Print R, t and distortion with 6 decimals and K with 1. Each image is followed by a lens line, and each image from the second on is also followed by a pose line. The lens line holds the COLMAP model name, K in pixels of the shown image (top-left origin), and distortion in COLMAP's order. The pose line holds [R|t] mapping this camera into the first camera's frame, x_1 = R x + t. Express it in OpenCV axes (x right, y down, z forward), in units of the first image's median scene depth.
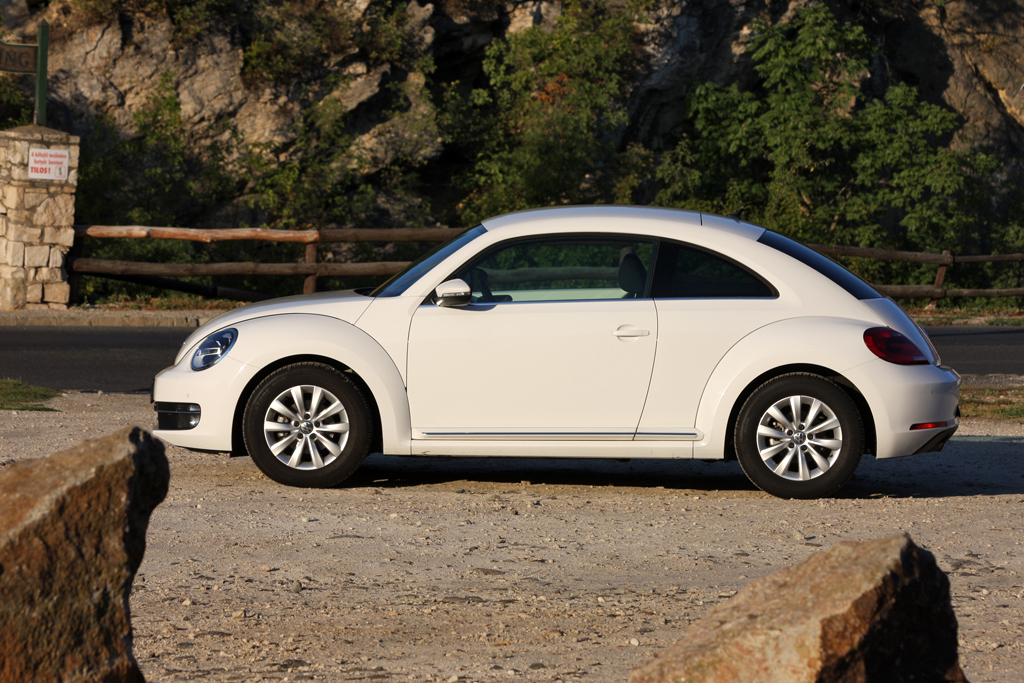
lens RADIAL K [[5056.4, 0, 519.1], [0, 5056.4, 442.5], [0, 0, 1]] dist [0.150673, 0.000000]
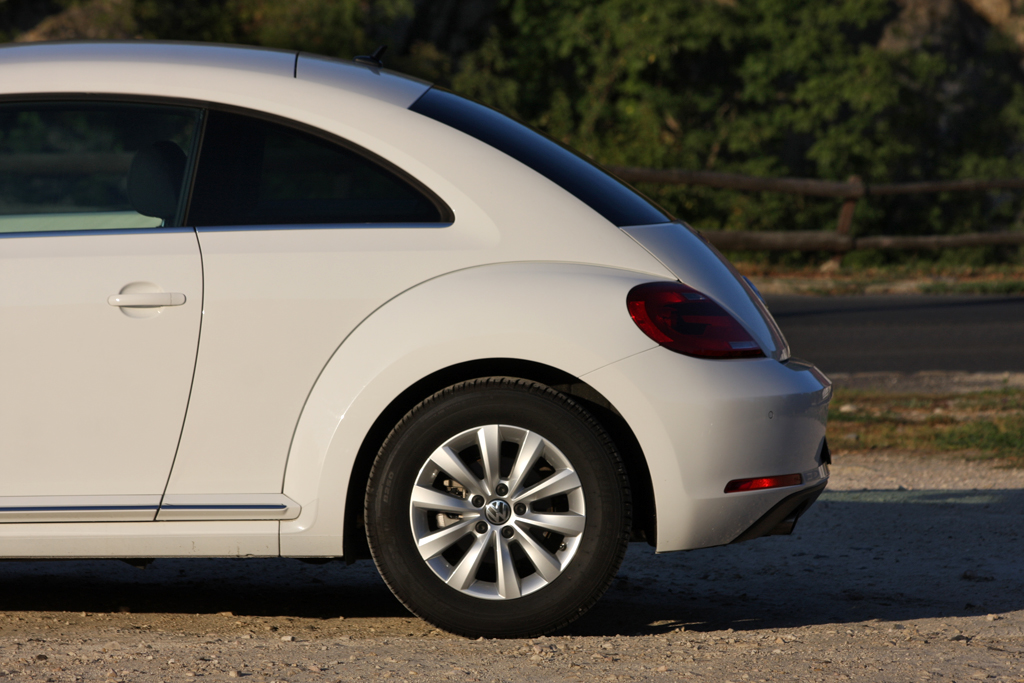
lens RADIAL K [[7277.8, 0, 534.5], [0, 7277.8, 318.8], [0, 0, 1]] dist [1.265156, 0.000000]
pose [[0.999234, -0.011619, 0.037363, 0.032678], [0.012421, 0.999696, -0.021301, -0.004416], [-0.037105, 0.021749, 0.999075, 0.297347]]
